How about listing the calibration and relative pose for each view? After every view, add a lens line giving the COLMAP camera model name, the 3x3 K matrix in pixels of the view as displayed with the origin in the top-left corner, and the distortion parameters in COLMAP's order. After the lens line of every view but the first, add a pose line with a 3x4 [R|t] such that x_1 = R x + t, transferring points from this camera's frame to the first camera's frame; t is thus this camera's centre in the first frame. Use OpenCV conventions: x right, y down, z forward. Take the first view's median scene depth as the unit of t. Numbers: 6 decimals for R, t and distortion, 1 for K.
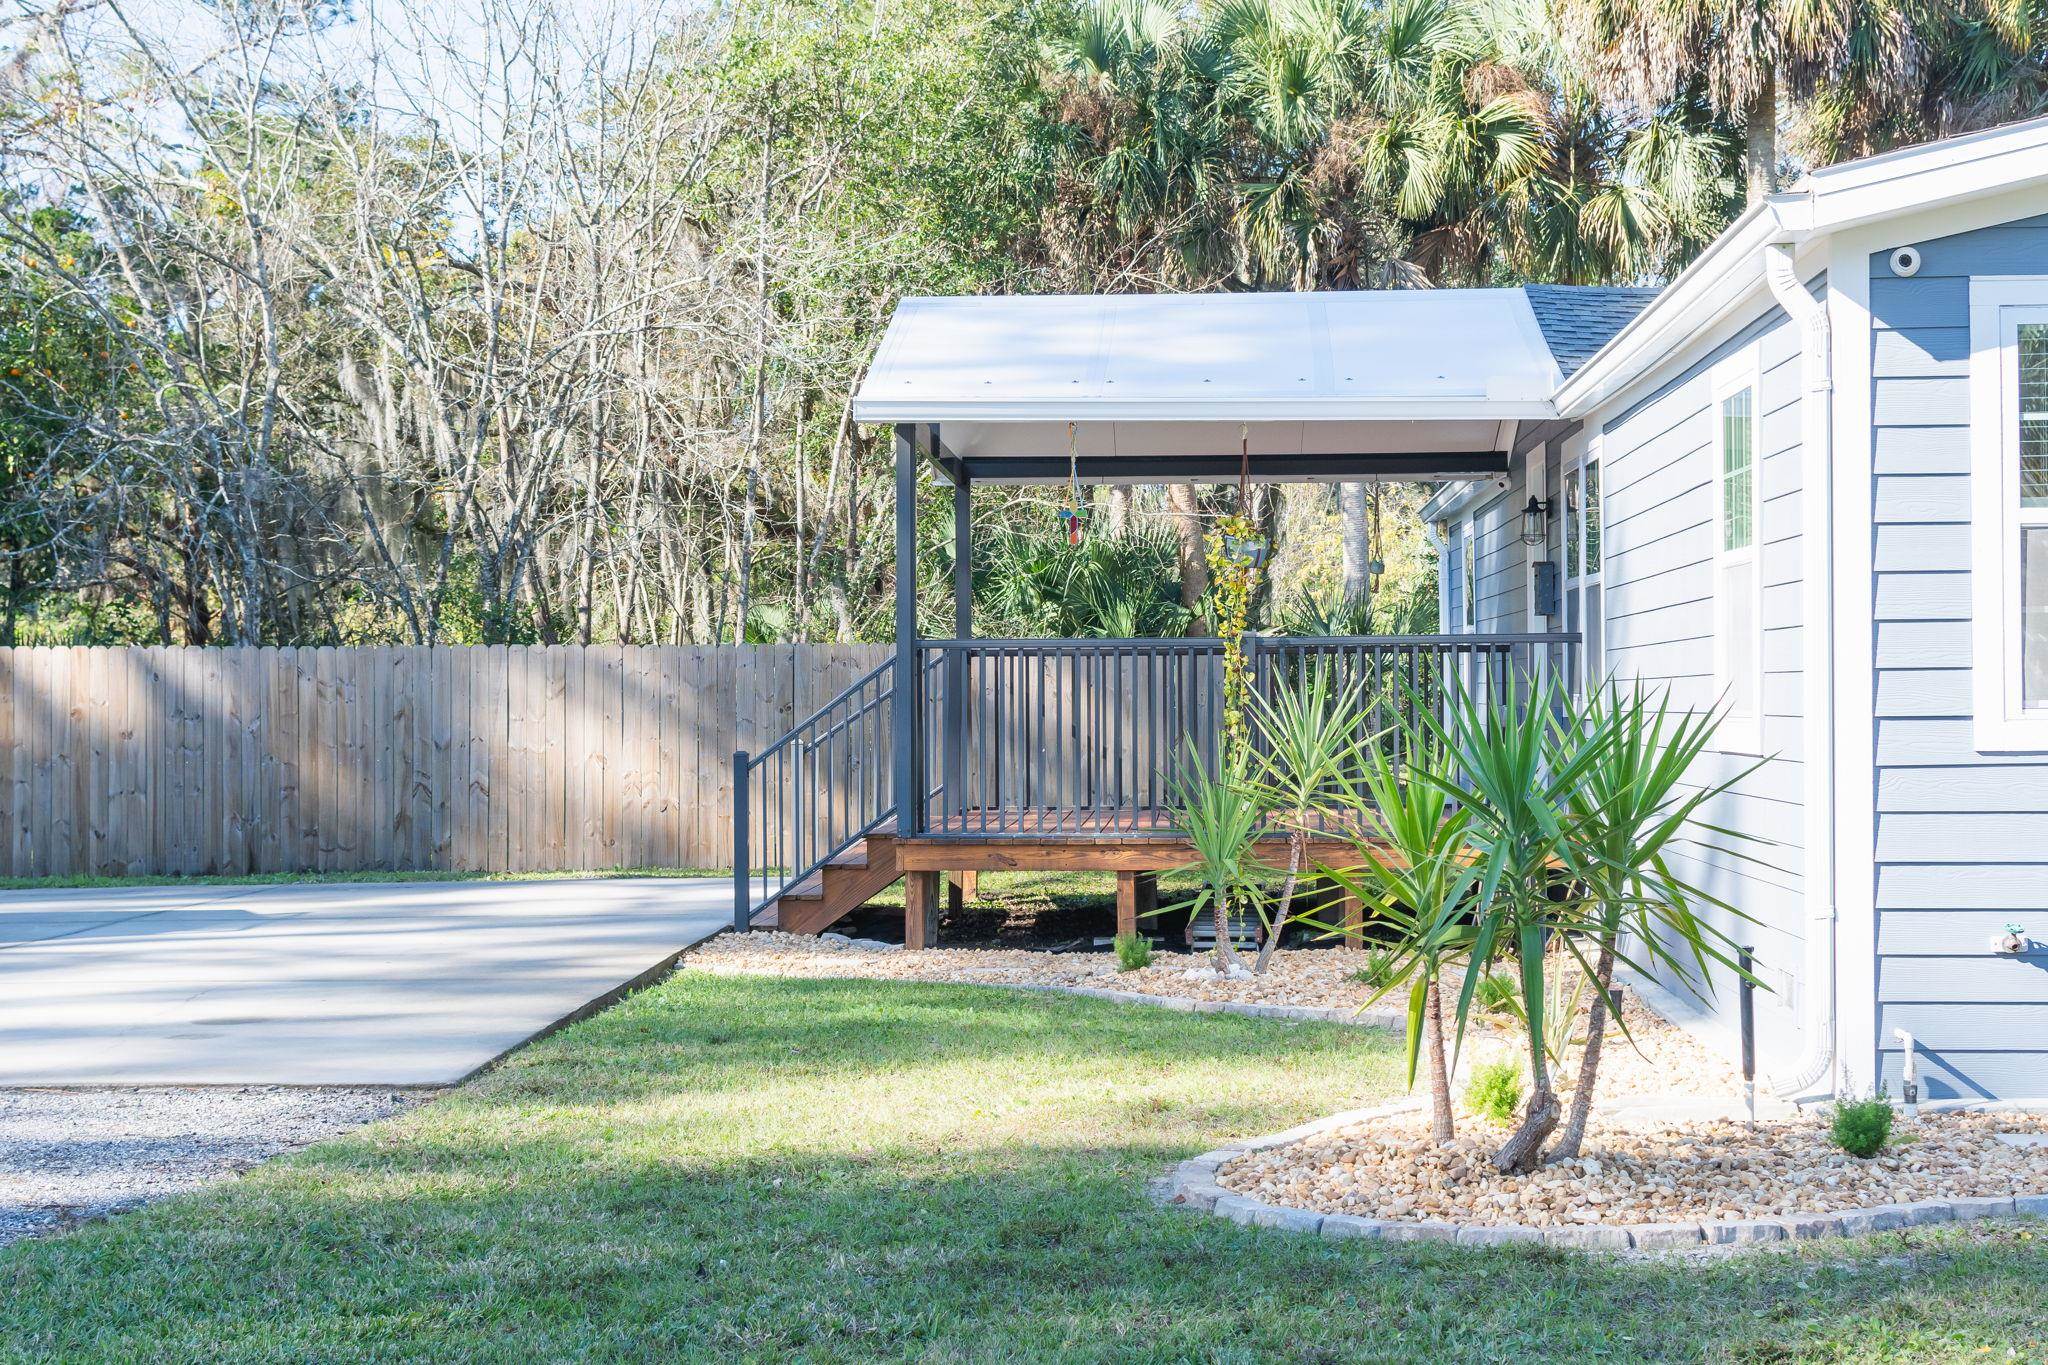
lens RADIAL K [[3162.5, 0, 1021.6], [0, 3162.5, 680.4], [0, 0, 1]] dist [0.031278, 0.000000]
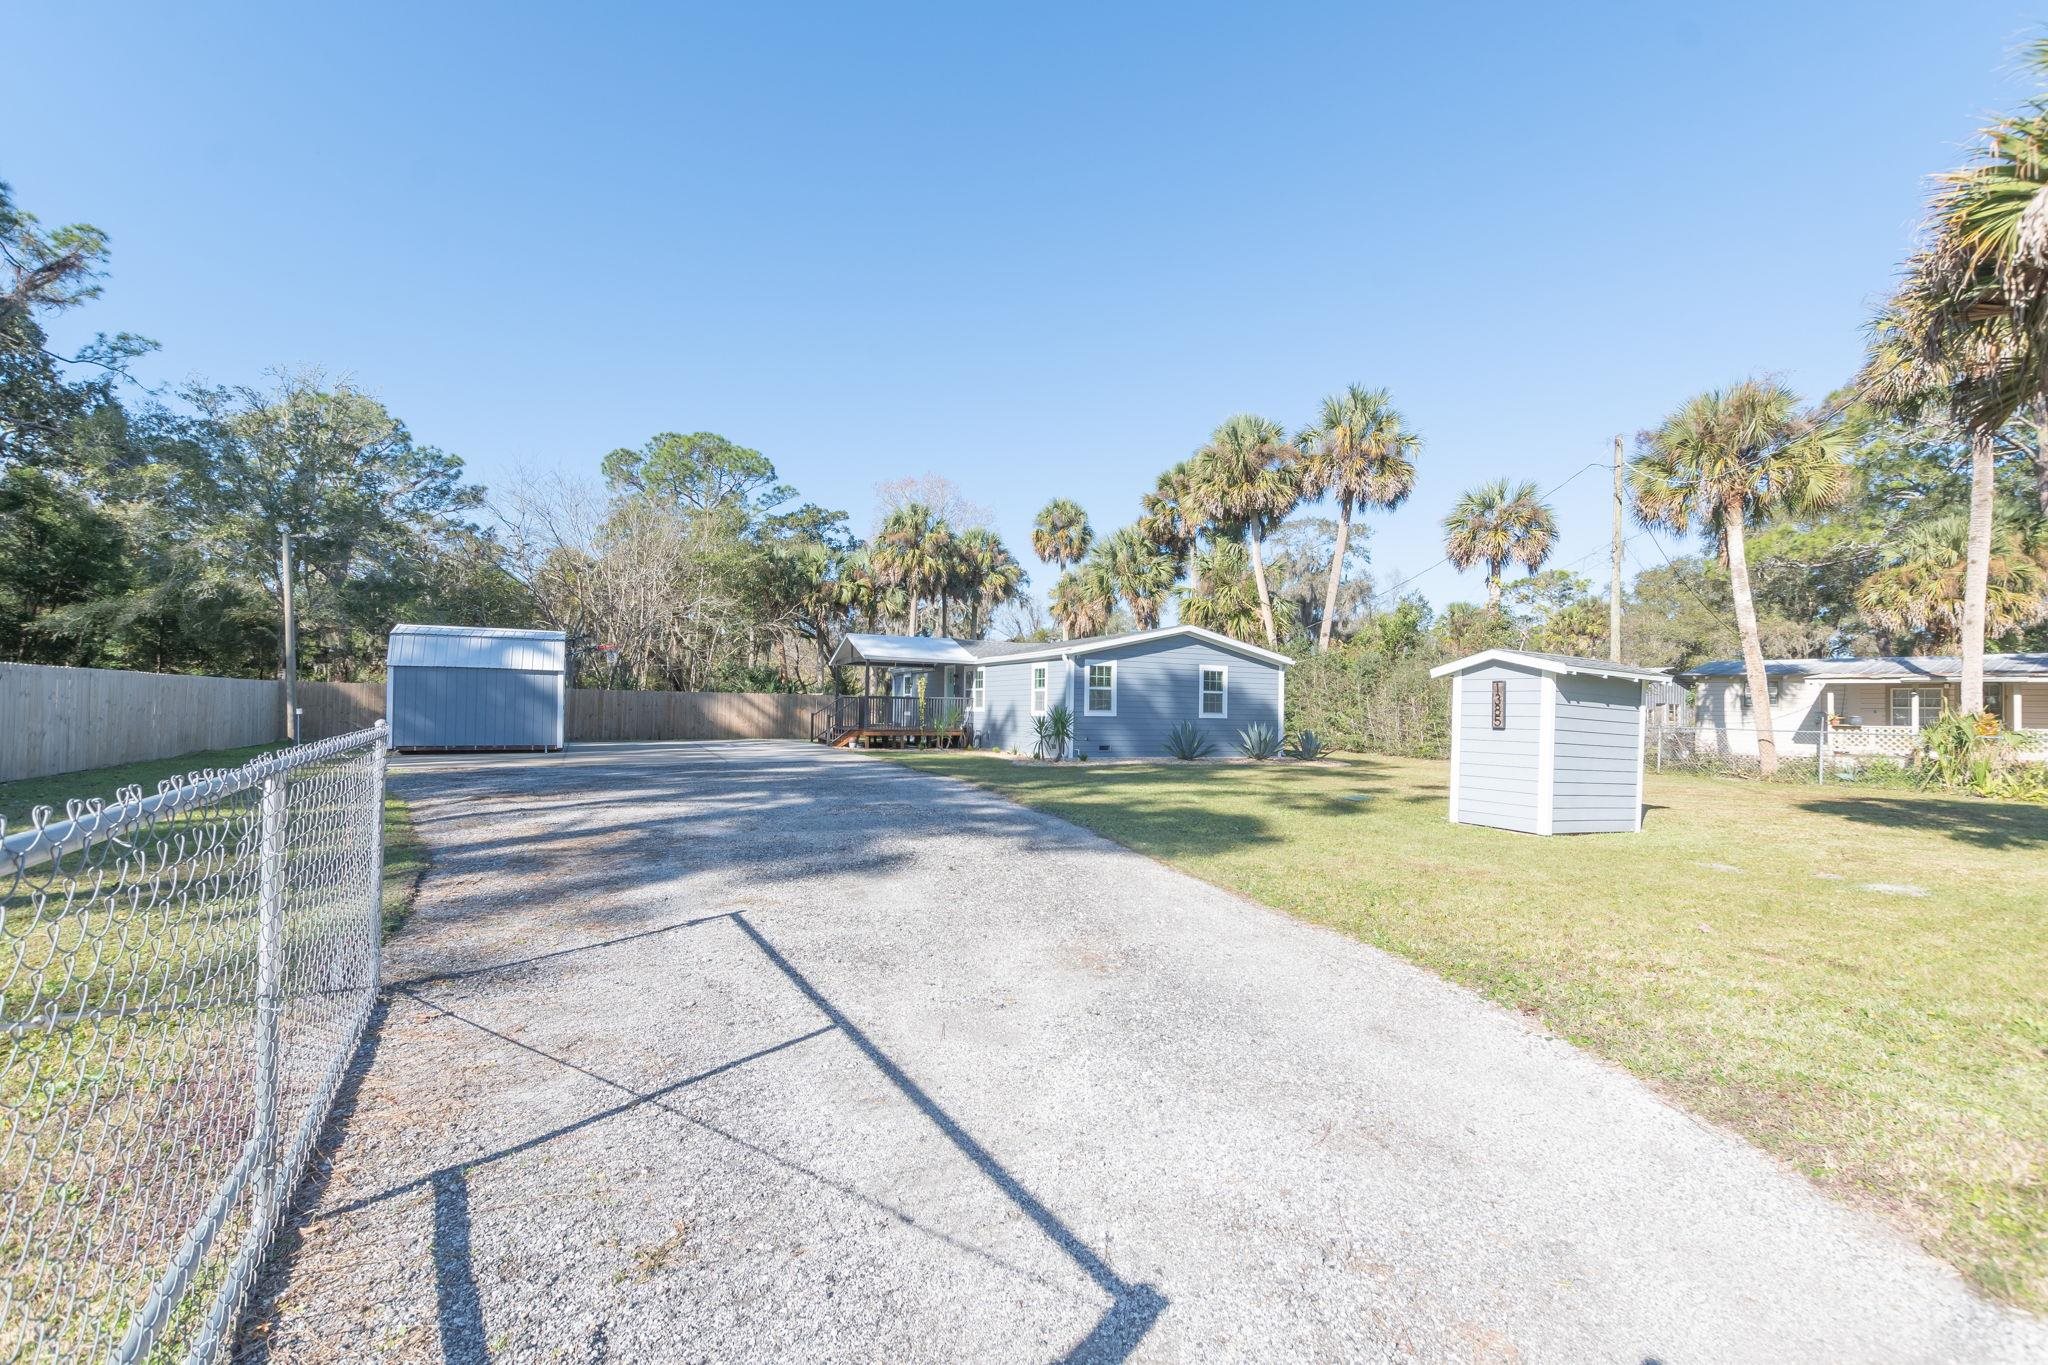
lens RADIAL K [[874.7, 0, 1027.4], [0, 874.7, 693.6], [0, 0, 1]] dist [0.005410, -0.001874]
pose [[0.882706, 0.030701, 0.468923, -0.228399], [-0.024799, 0.999516, -0.018758, 0.002921], [-0.469272, 0.004929, 0.883040, -0.243535]]
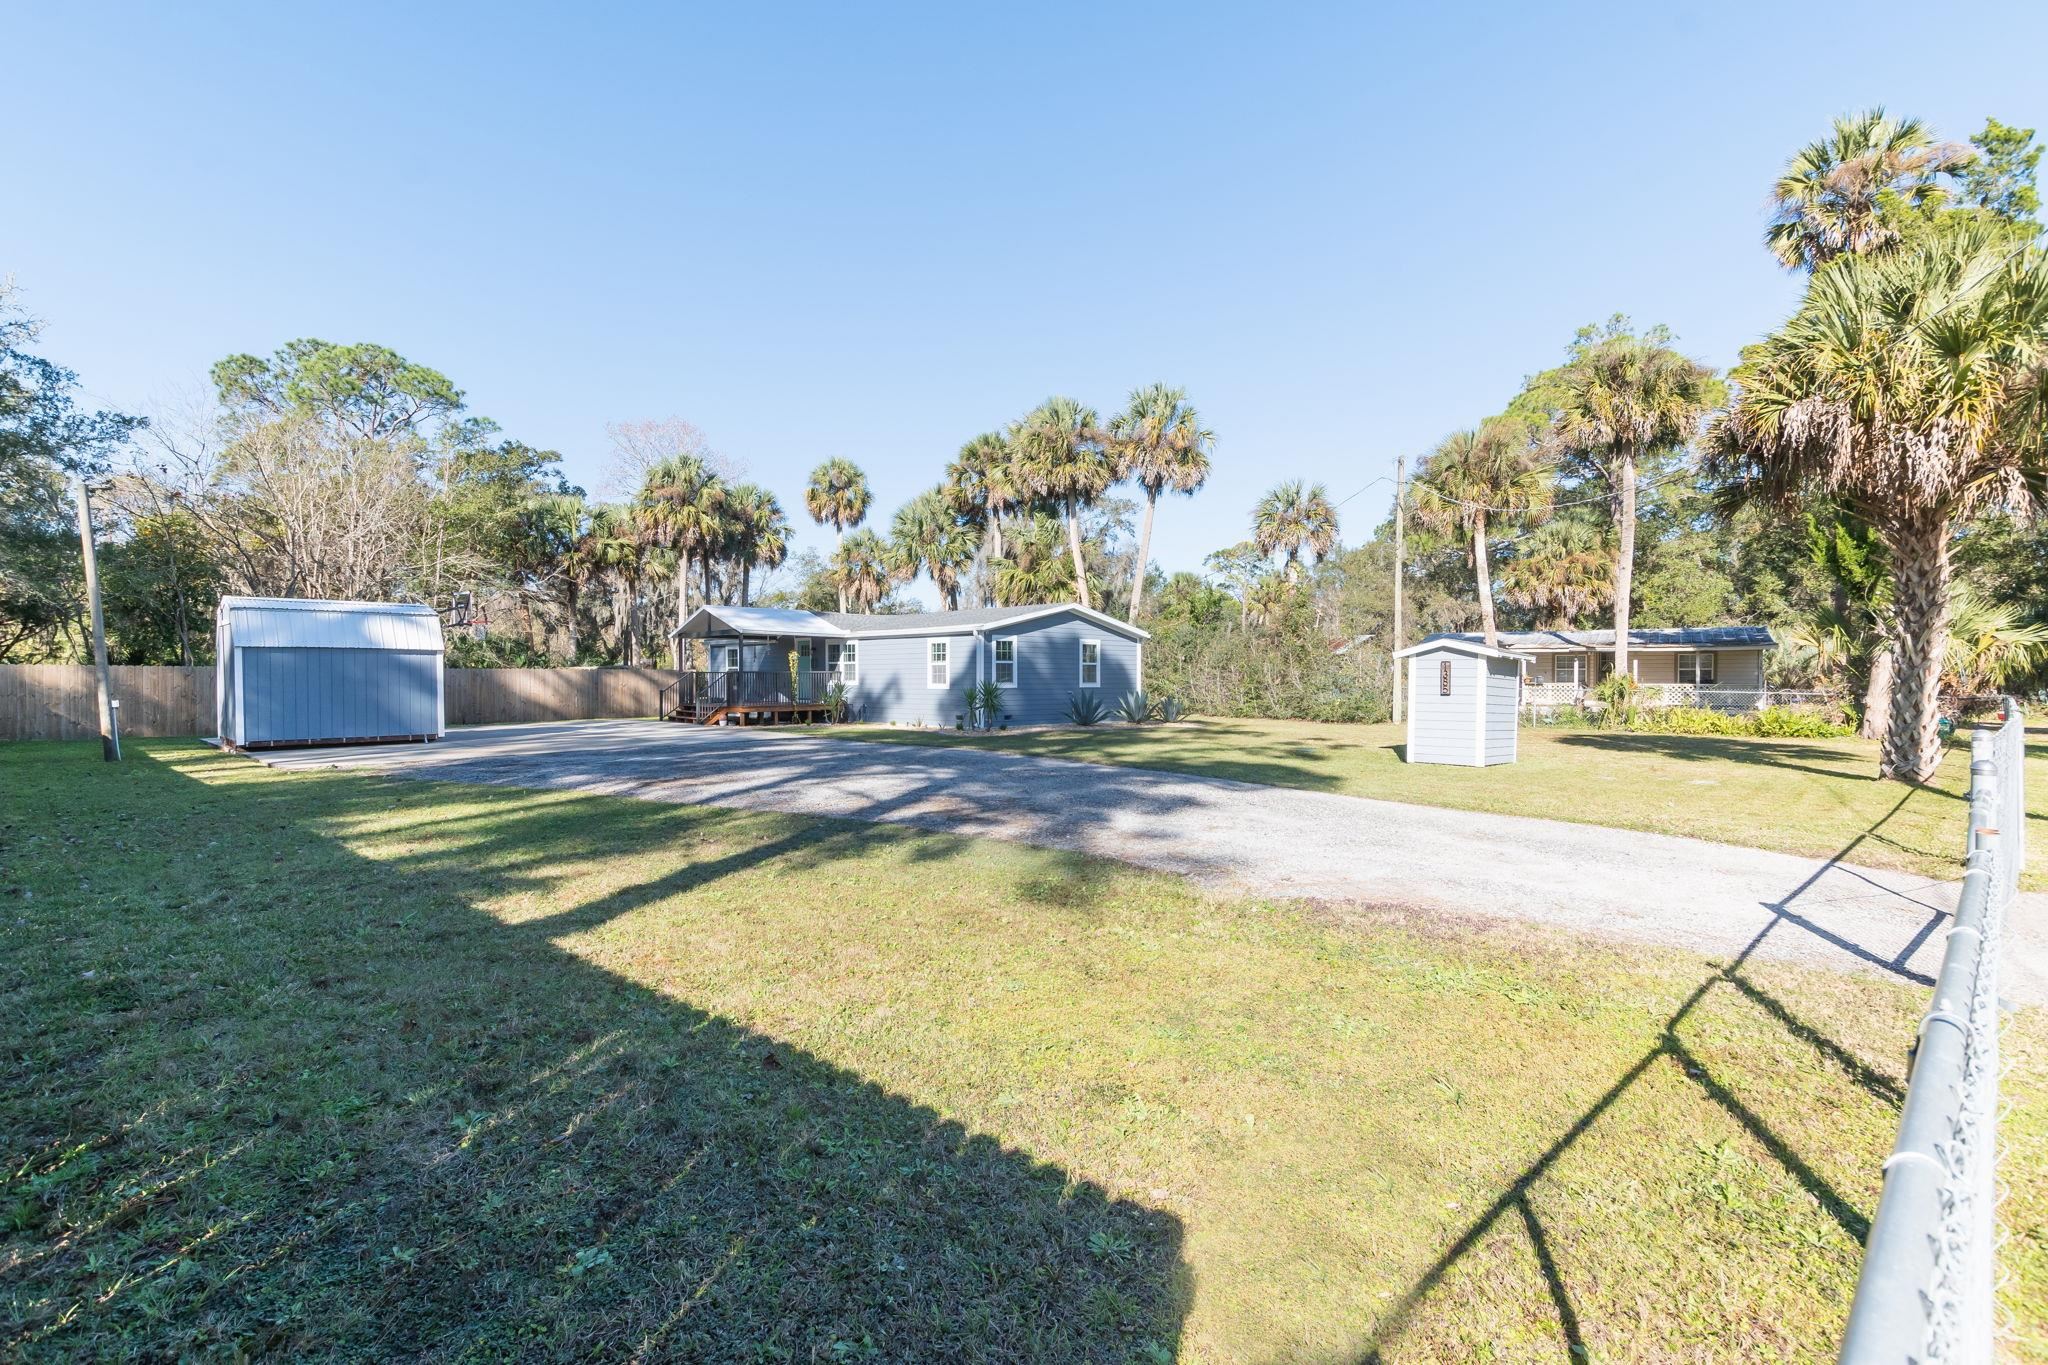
lens RADIAL K [[934.1, 0, 1026.5], [0, 934.1, 690.7], [0, 0, 1]] dist [0.004259, -0.002918]
pose [[0.674541, -0.004293, 0.738225, -0.394482], [-0.007299, 0.999895, 0.012484, -0.000358], [-0.738201, -0.013809, 0.674439, -0.215035]]
